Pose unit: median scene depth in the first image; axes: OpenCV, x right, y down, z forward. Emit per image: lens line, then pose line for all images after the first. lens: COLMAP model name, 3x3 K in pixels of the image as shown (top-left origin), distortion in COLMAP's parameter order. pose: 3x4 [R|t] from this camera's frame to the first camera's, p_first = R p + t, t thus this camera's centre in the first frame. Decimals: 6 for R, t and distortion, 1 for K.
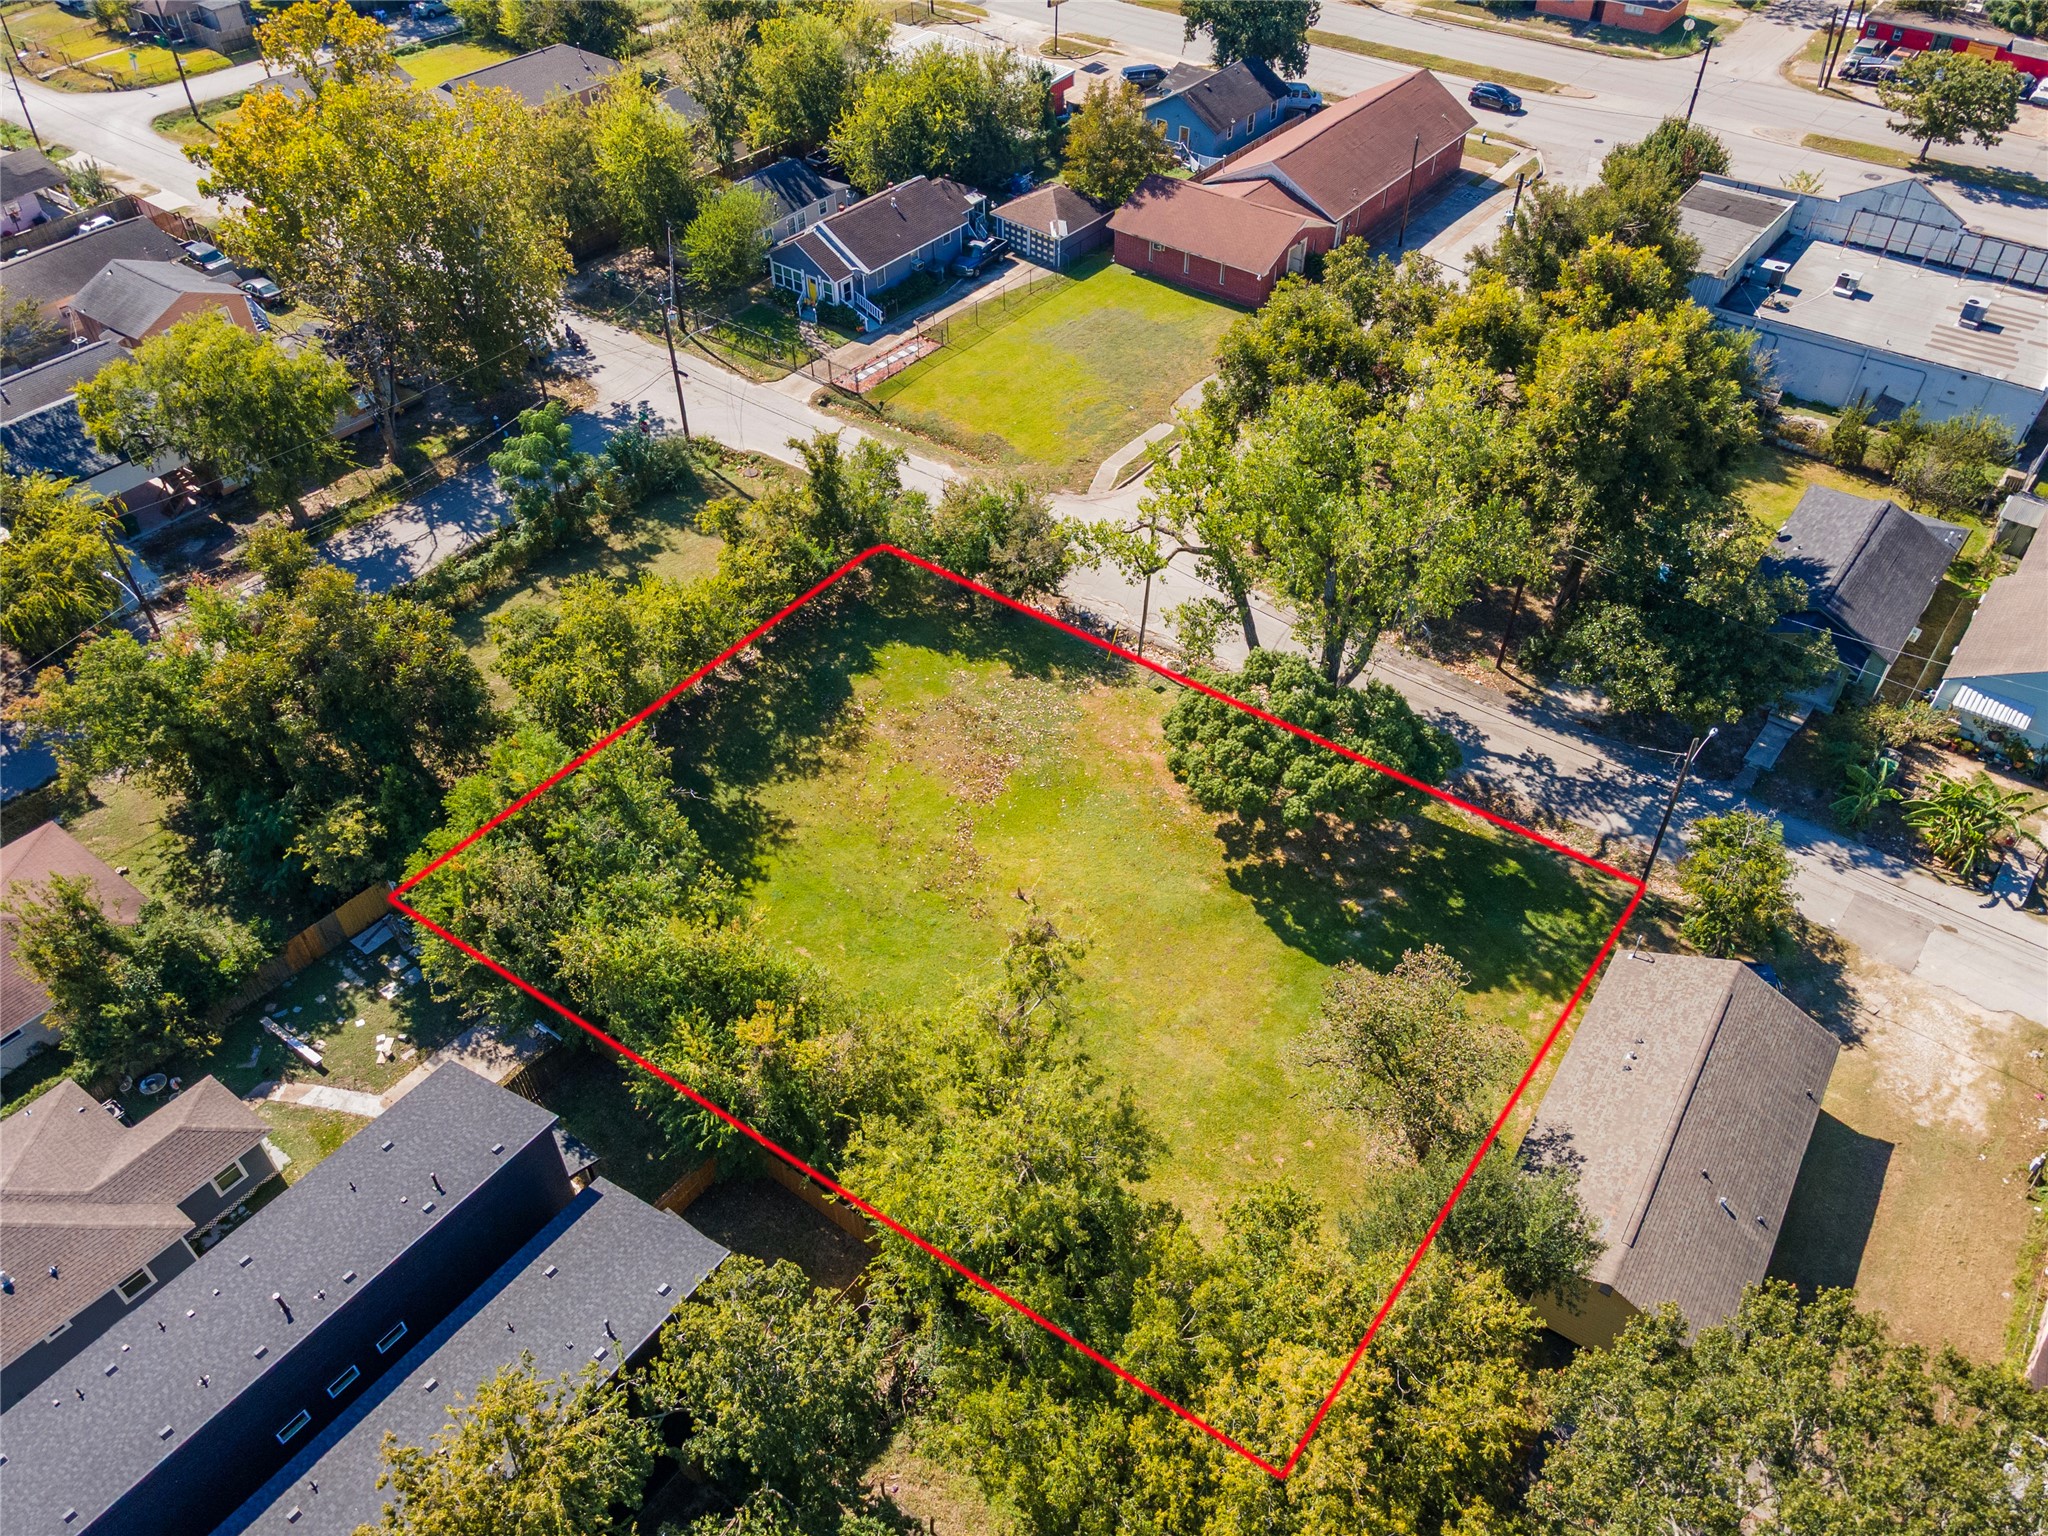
lens RADIAL K [[1515.5, 0, 1024.0], [0, 1515.5, 768.0], [0, 0, 1]] dist [0.021477, 0.033172]
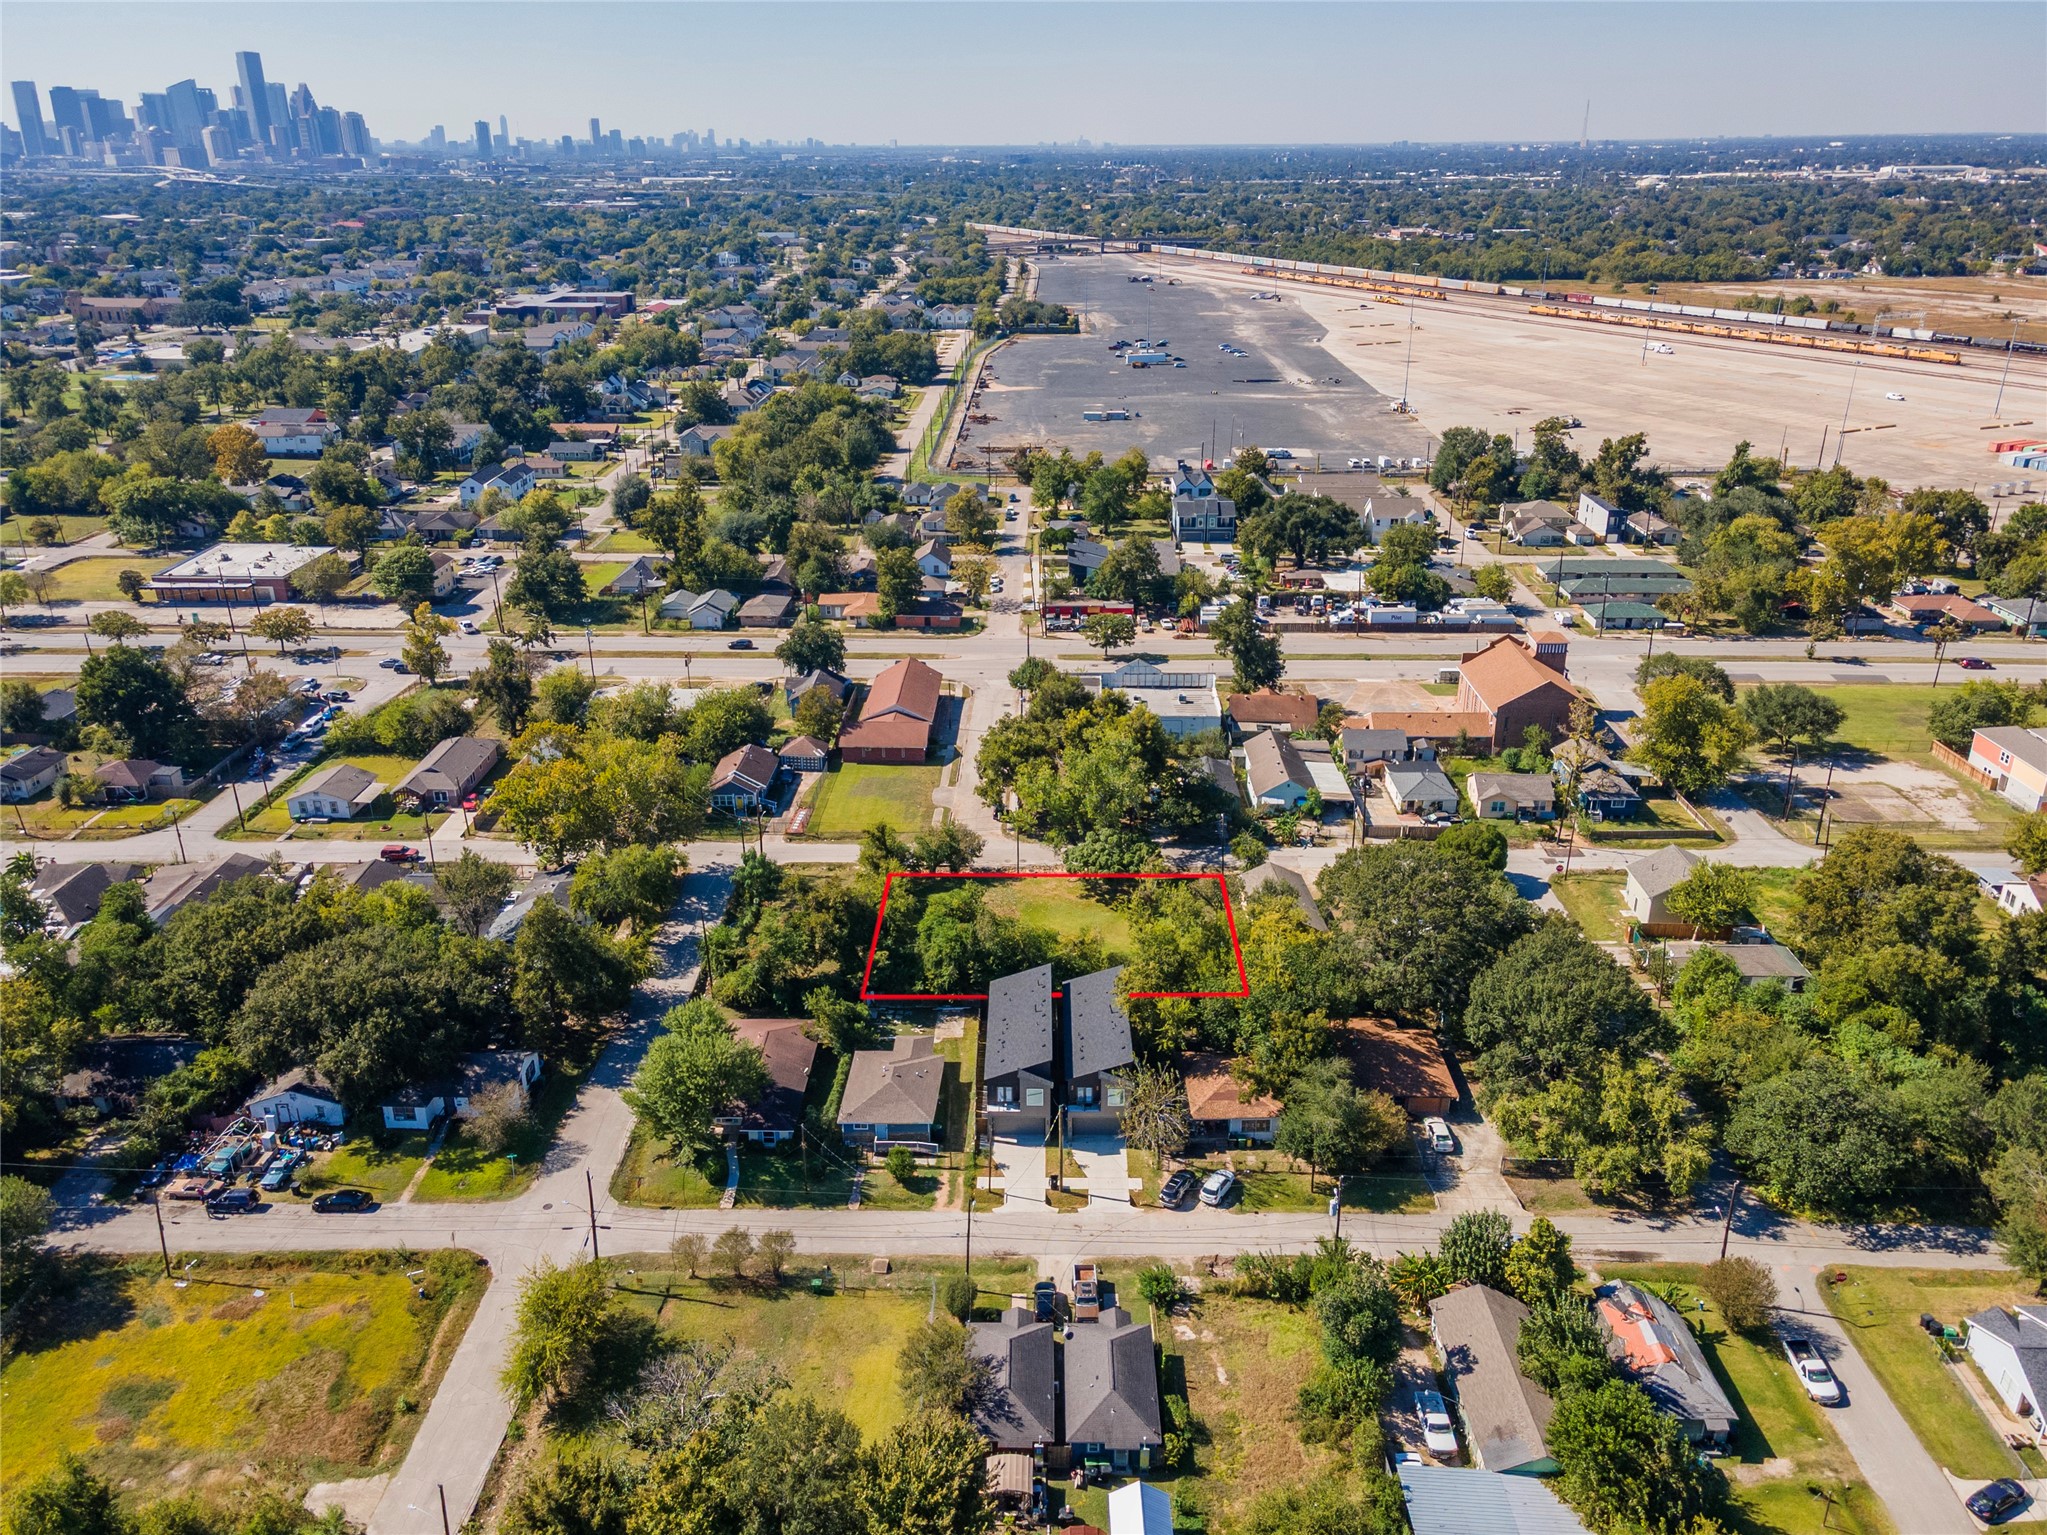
lens RADIAL K [[1523.6, 0, 1023.5], [0, 1523.6, 767.5], [0, 0, 1]] dist [0.051231, 0.002527]
pose [[0.805013, -0.221212, 0.550471, -0.966619], [0.401586, 0.886165, -0.231169, 0.275130], [-0.436671, 0.407156, 0.802211, -0.840504]]
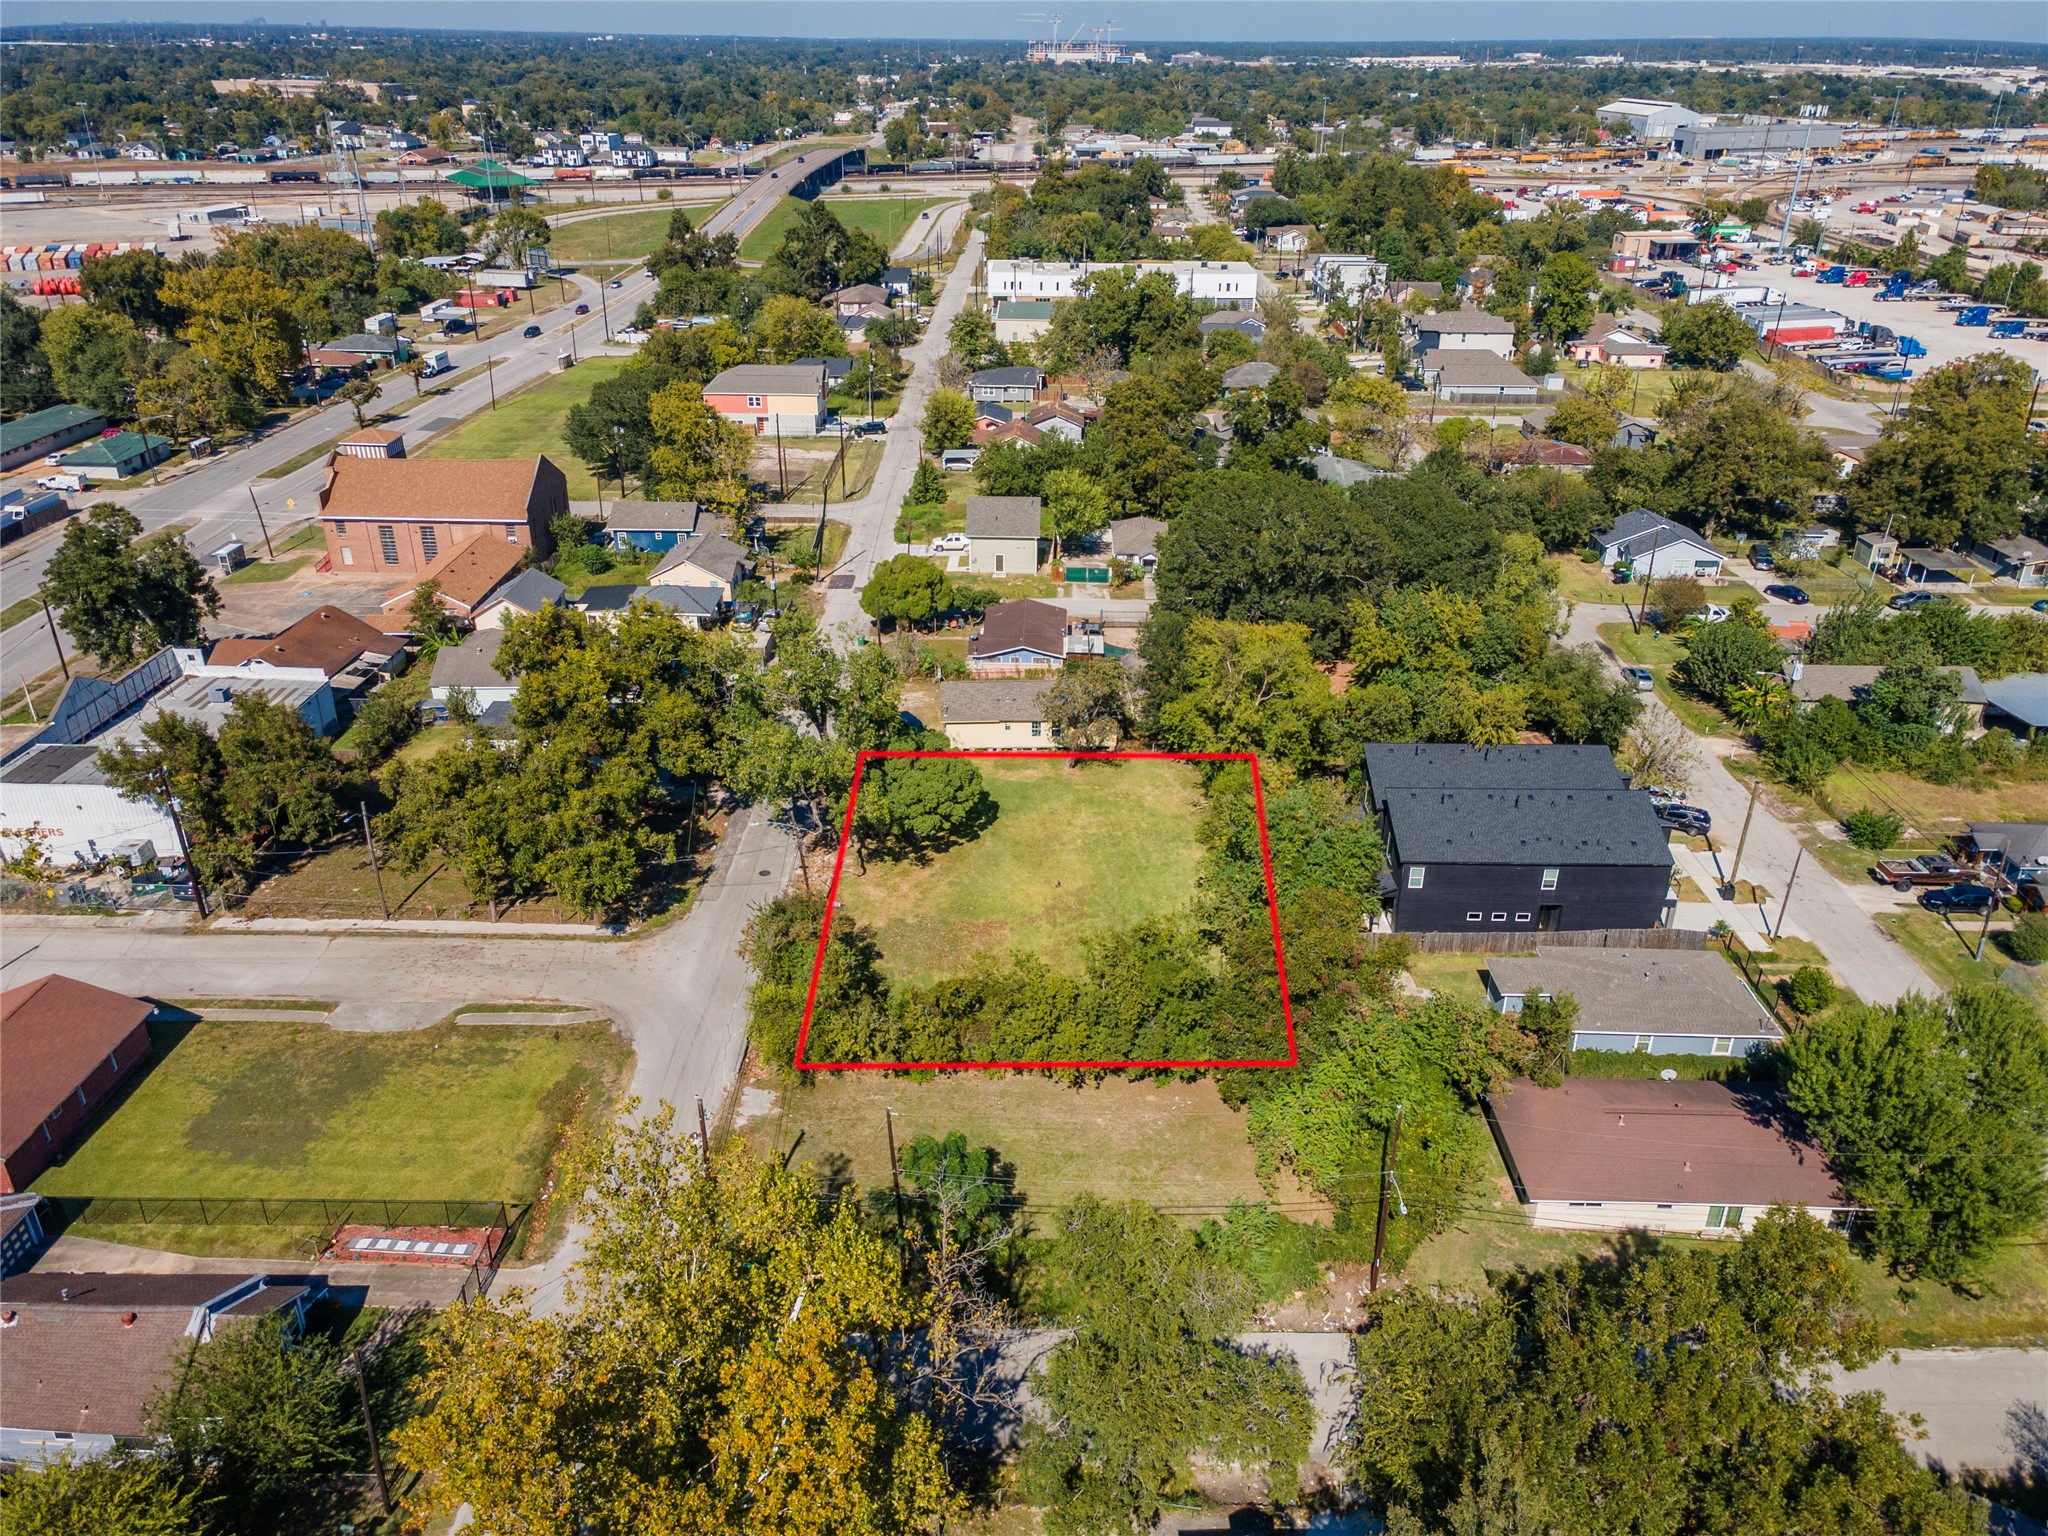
lens RADIAL K [[1489.1, 0, 1024.0], [0, 1489.1, 768.0], [0, 0, 1]] dist [0.038611, 0.009400]
pose [[-0.597042, -0.349633, 0.722009, -0.714641], [0.543554, 0.485617, 0.684635, -0.715538], [-0.589991, 0.801207, -0.099889, 0.693781]]
